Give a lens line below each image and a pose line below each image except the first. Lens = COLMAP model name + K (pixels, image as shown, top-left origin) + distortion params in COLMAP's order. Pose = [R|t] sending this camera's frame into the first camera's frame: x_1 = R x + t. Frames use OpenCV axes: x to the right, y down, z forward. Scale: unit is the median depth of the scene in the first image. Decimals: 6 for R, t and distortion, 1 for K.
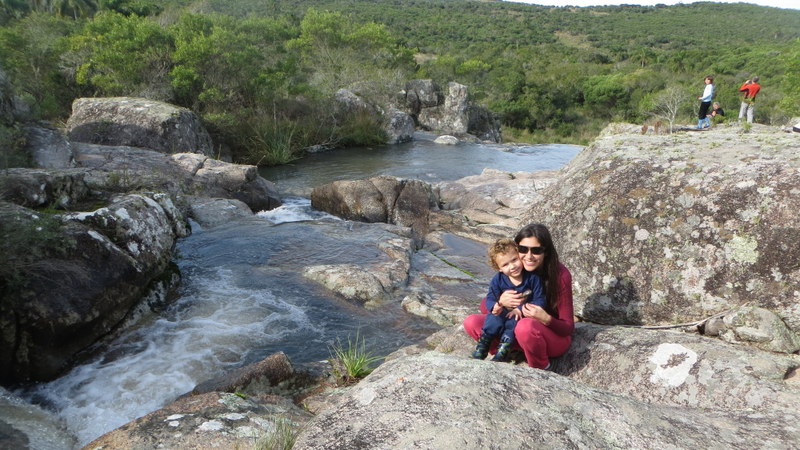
lens RADIAL K [[592.3, 0, 399.1], [0, 592.3, 221.5], [0, 0, 1]] dist [-0.021341, 0.003925]
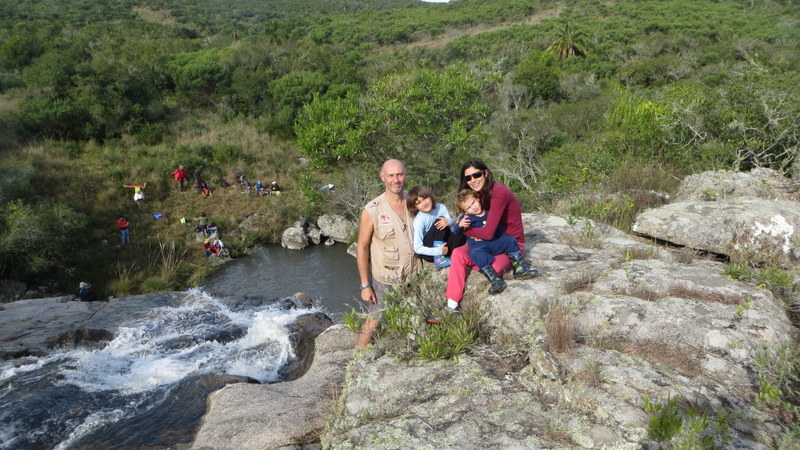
lens RADIAL K [[592.3, 0, 401.2], [0, 592.3, 220.7], [0, 0, 1]] dist [-0.021341, 0.003925]
pose [[0.797581, -0.209097, 0.565811, 0.055074], [0.189381, 0.977371, 0.094234, -0.035428], [-0.572712, 0.031995, 0.819132, 0.147003]]
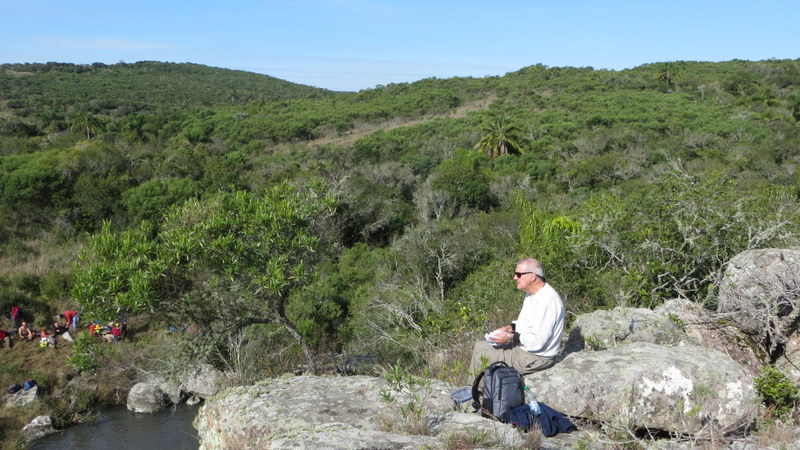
lens RADIAL K [[749.5, 0, 402.6], [0, 749.5, 220.3], [0, 0, 1]] dist [-0.036860, 0.000000]
pose [[0.713517, -0.116500, 0.690884, 0.062027], [0.217195, 0.974281, -0.060023, -0.035786], [-0.666123, 0.192884, 0.720470, 0.143371]]
